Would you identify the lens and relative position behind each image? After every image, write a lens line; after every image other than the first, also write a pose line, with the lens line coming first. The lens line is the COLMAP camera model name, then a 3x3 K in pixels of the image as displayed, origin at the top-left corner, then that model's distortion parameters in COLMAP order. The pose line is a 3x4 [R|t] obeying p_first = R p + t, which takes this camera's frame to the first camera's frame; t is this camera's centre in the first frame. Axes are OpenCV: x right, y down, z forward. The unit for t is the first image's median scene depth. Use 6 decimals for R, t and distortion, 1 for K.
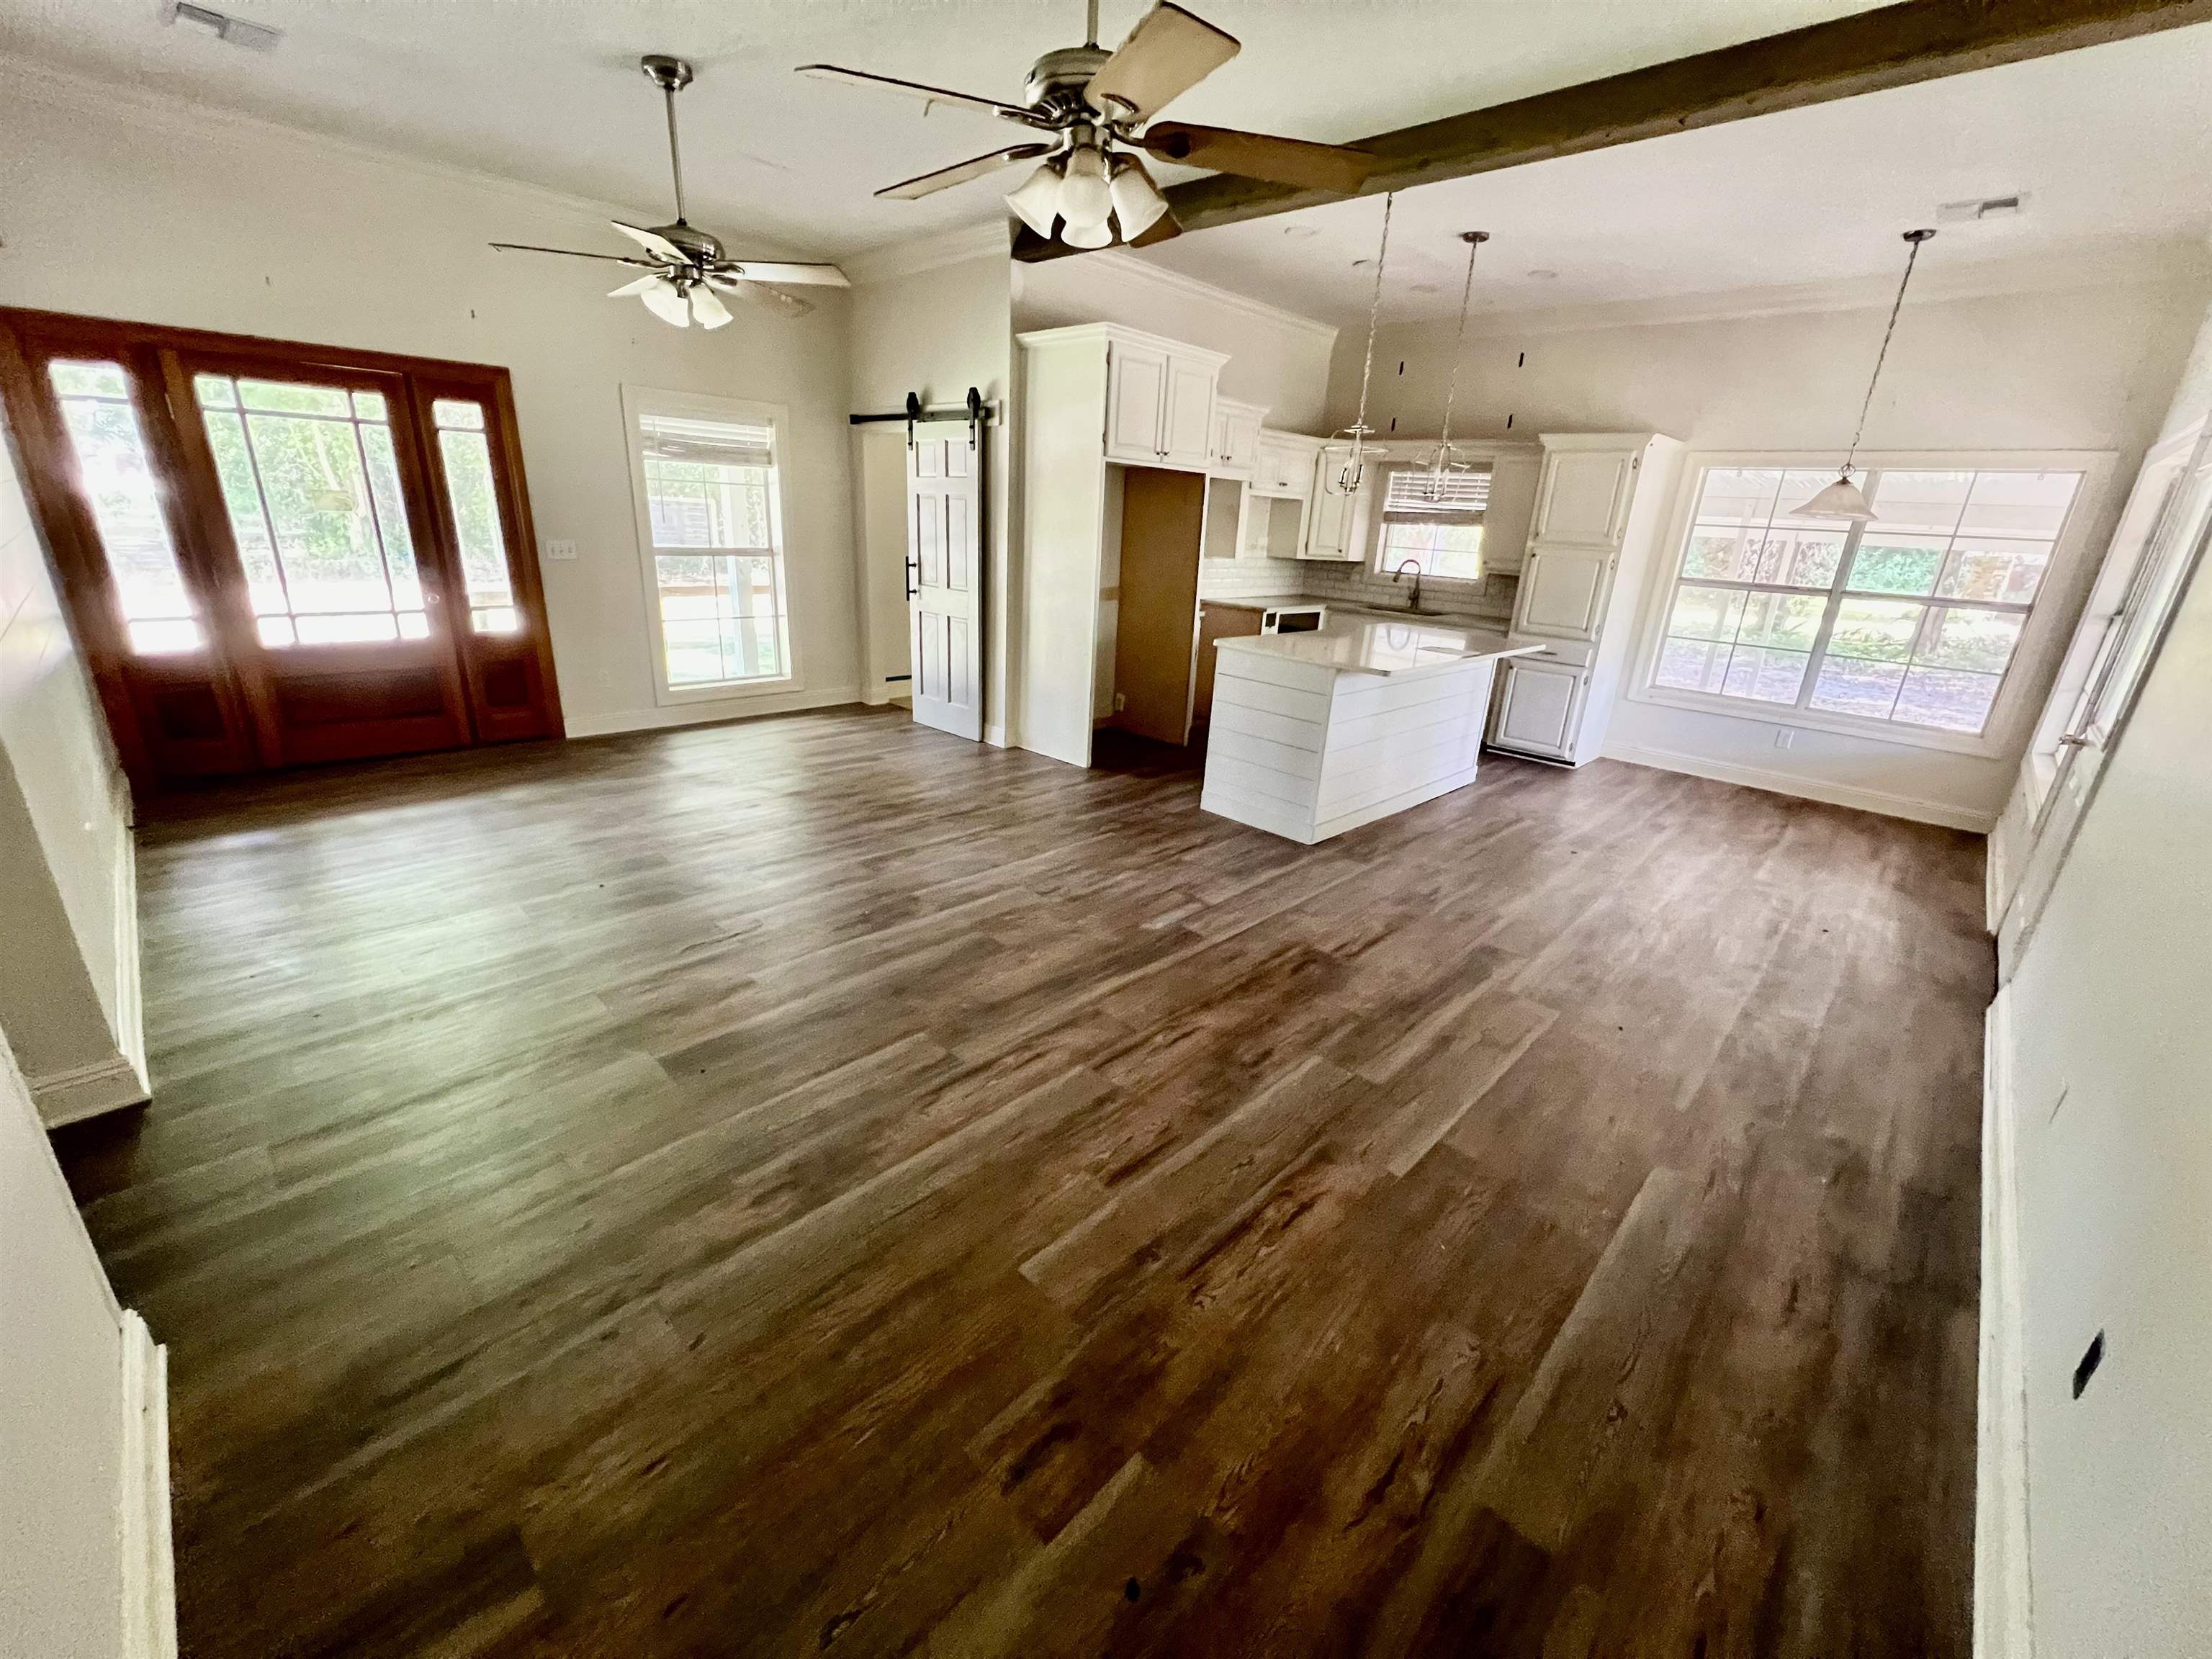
lens RADIAL K [[886.9, 0, 1104.7], [0, 886.9, 827.1], [0, 0, 1]] dist [-0.005566, 0.002375]
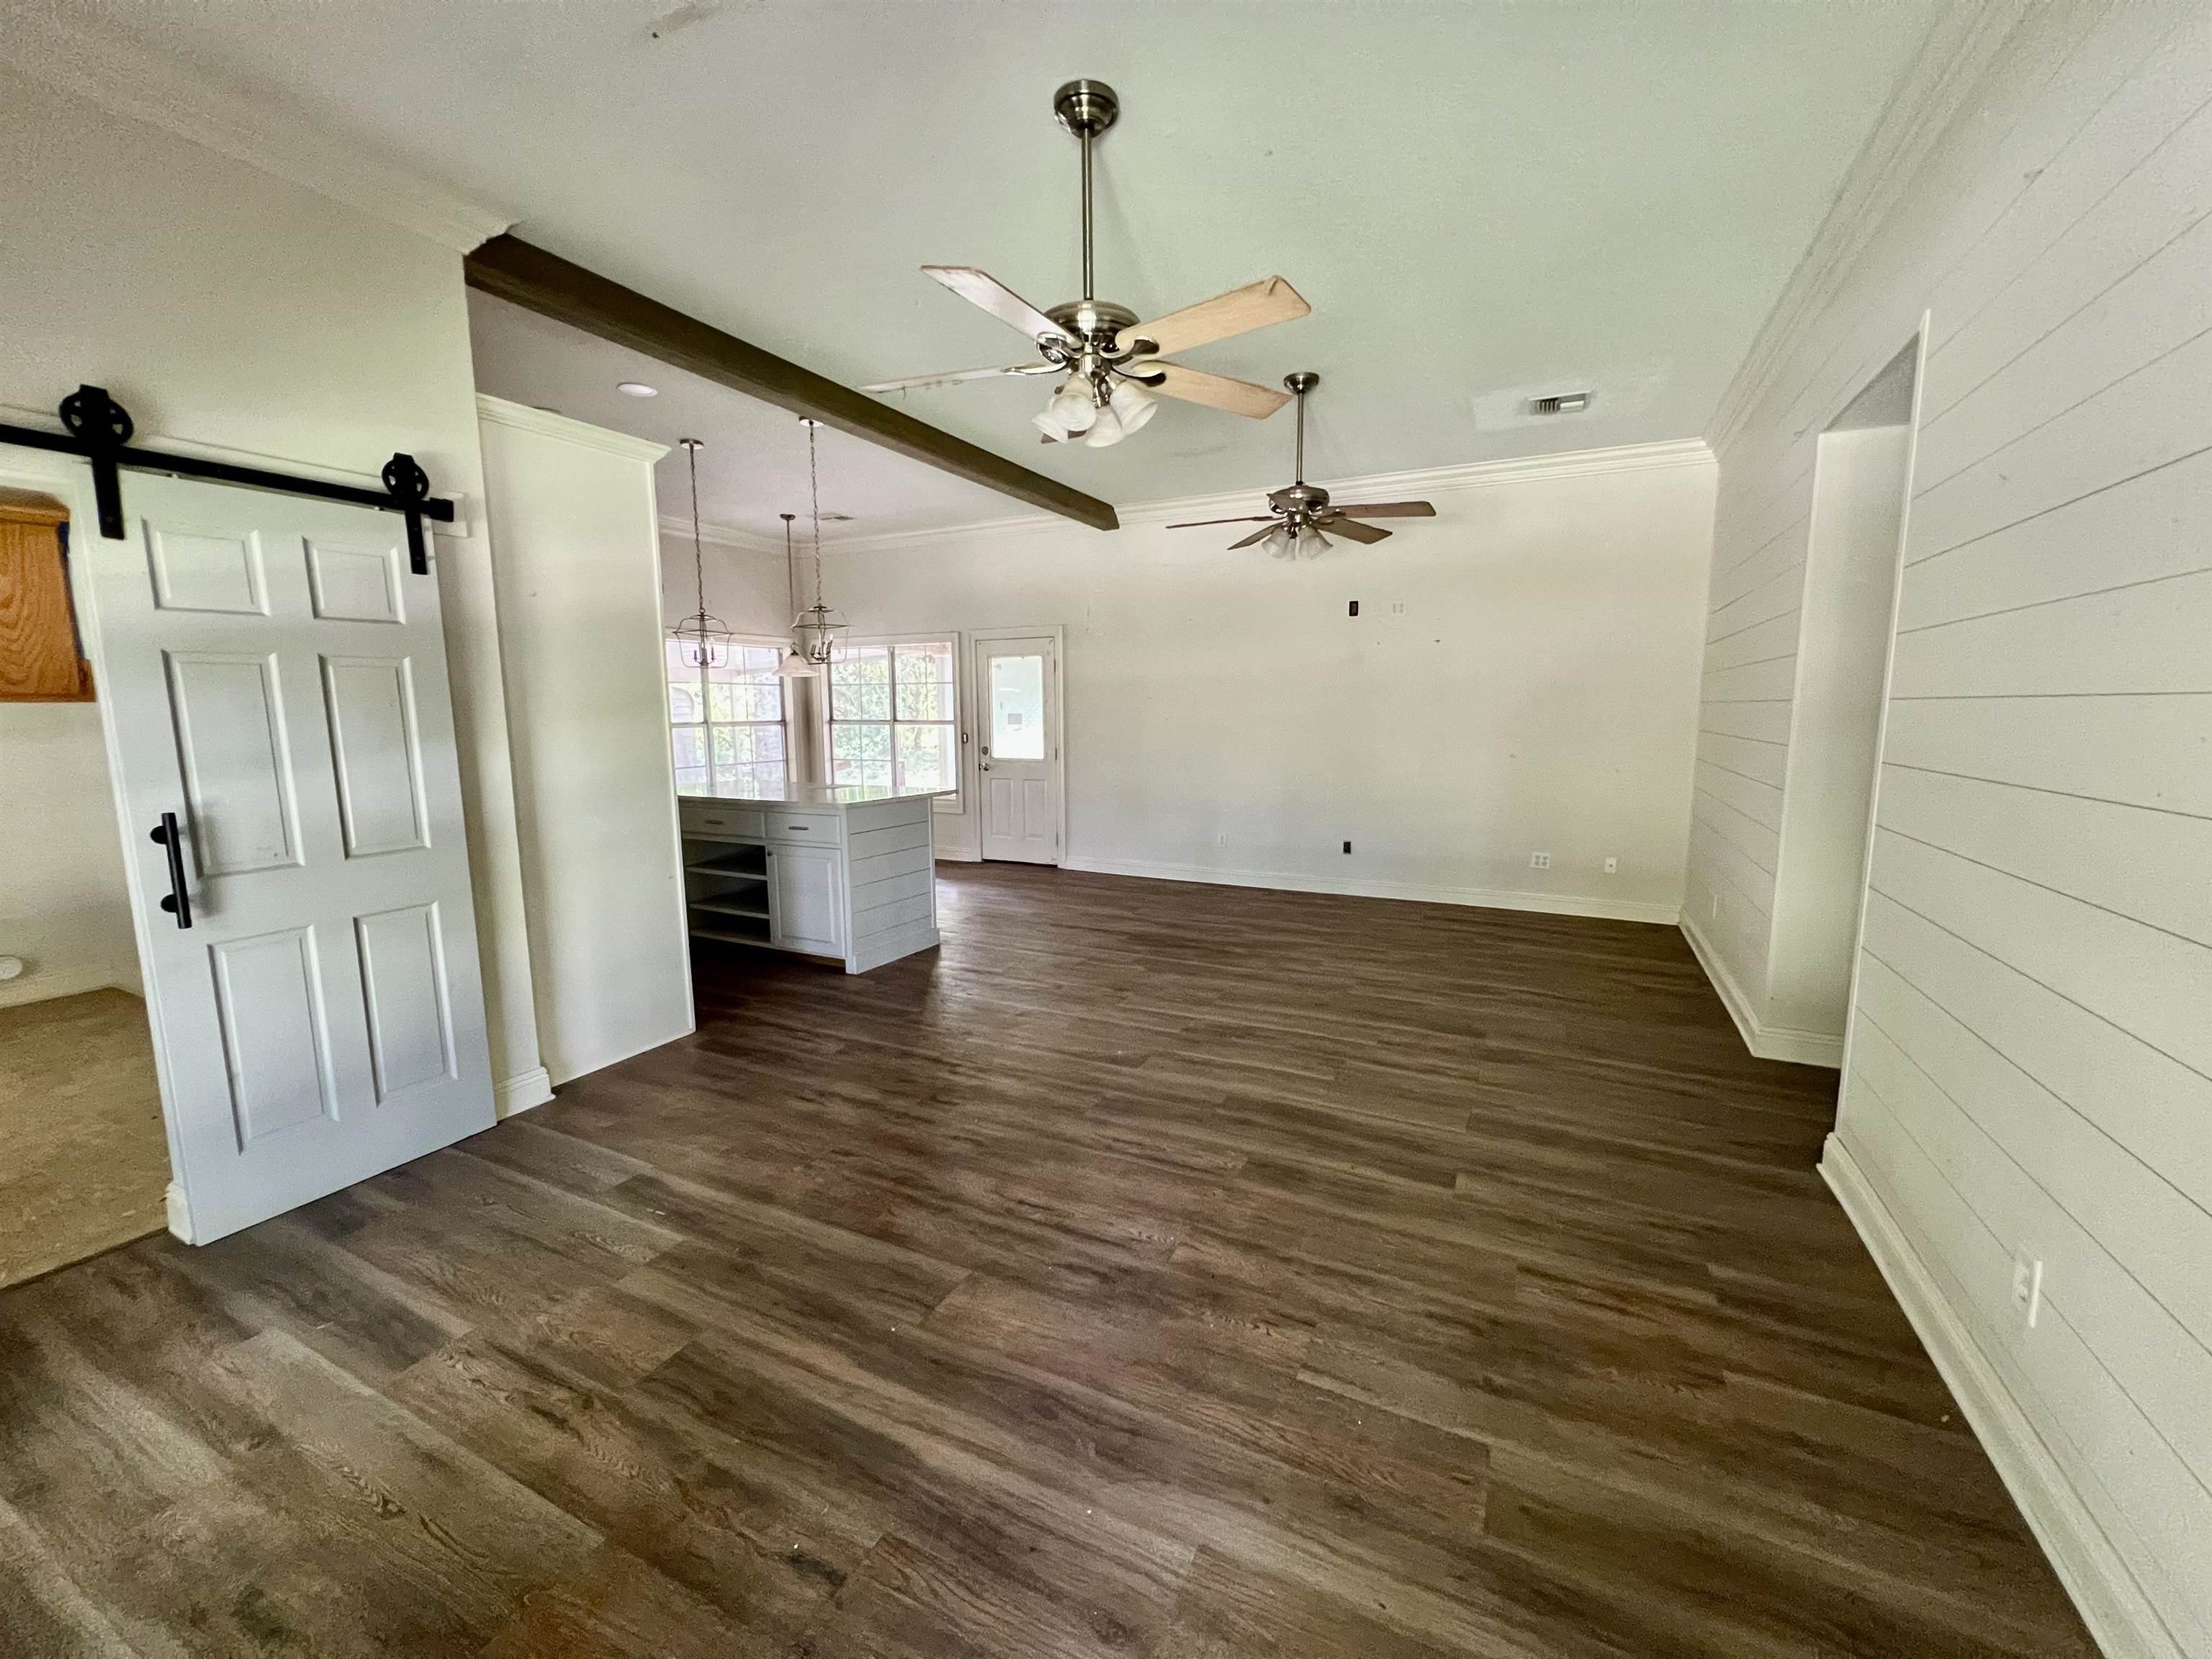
lens RADIAL K [[886.9, 0, 1103.9], [0, 886.9, 825.9], [0, 0, 1]] dist [-0.005566, 0.002375]
pose [[-0.297750, -0.175224, 0.938425, -0.687024], [0.313911, 0.910375, 0.269586, -0.278148], [-0.901557, 0.374851, -0.216060, 0.733108]]
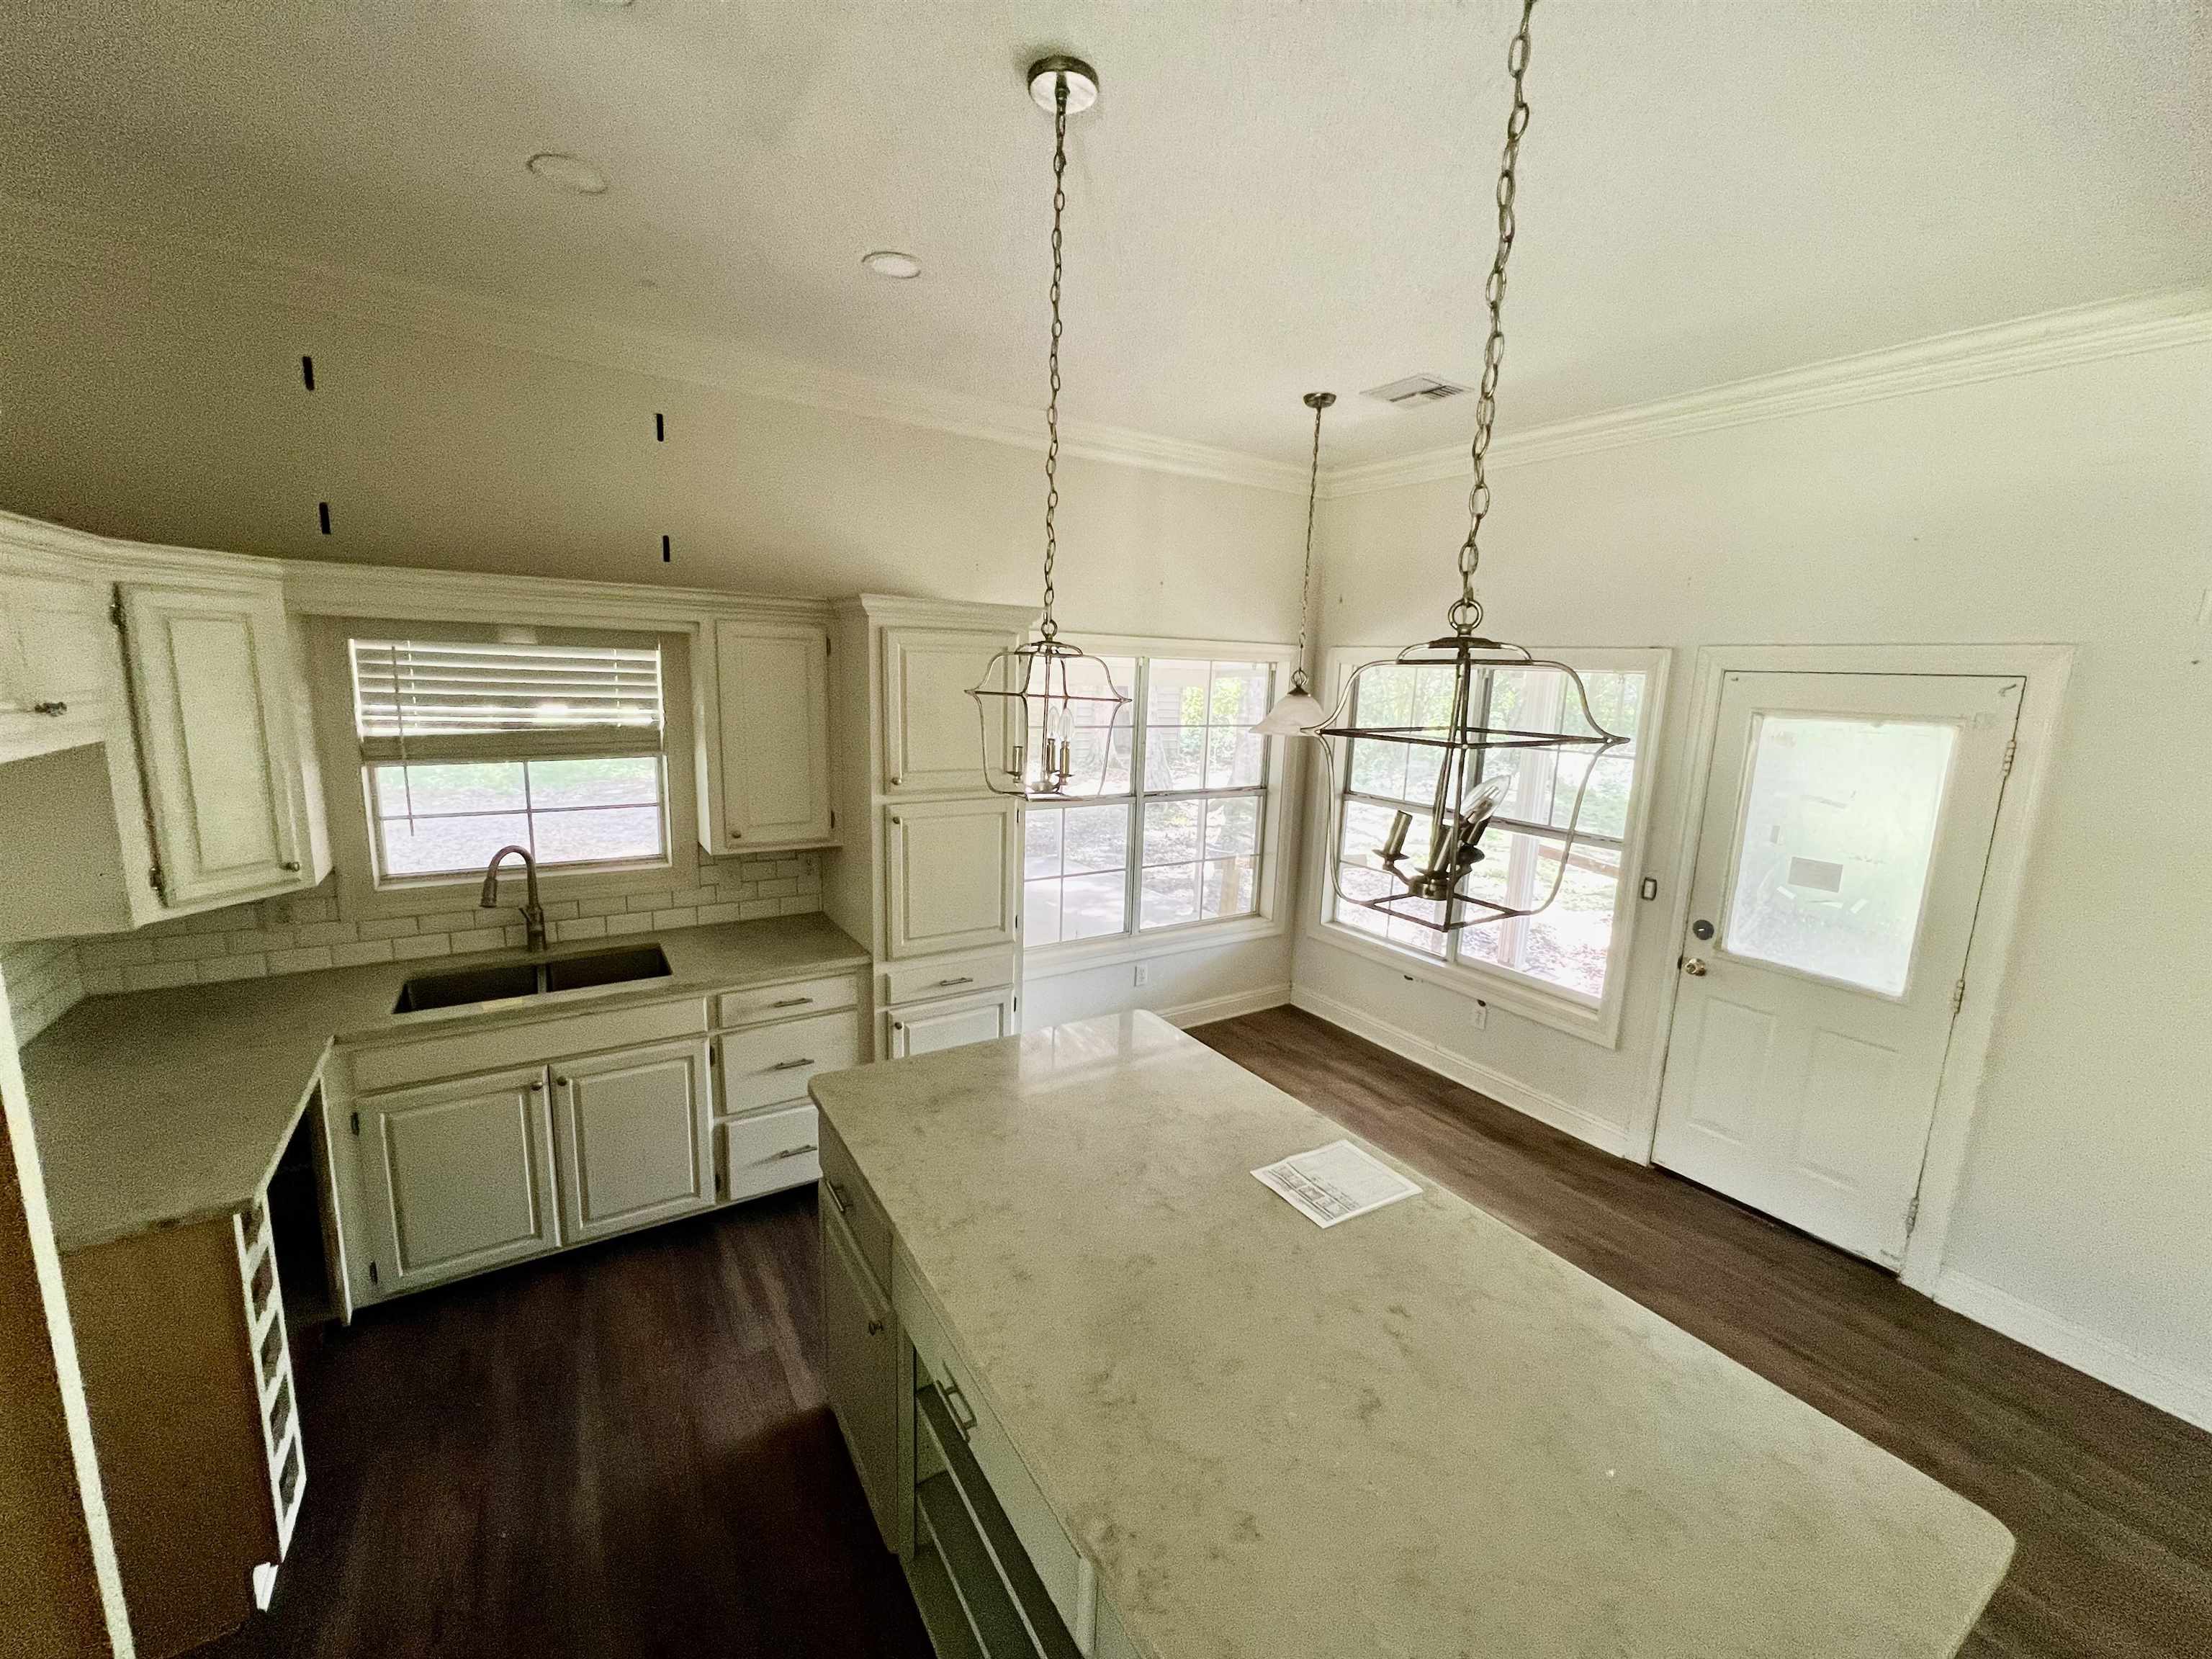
lens RADIAL K [[886.9, 0, 1103.3], [0, 886.9, 822.1], [0, 0, 1]] dist [-0.005566, 0.002375]
pose [[0.229698, -0.208796, 0.950601, 0.024054], [0.306011, 0.942676, 0.133112, -0.335894], [-0.923903, 0.260319, 0.280425, 0.742083]]
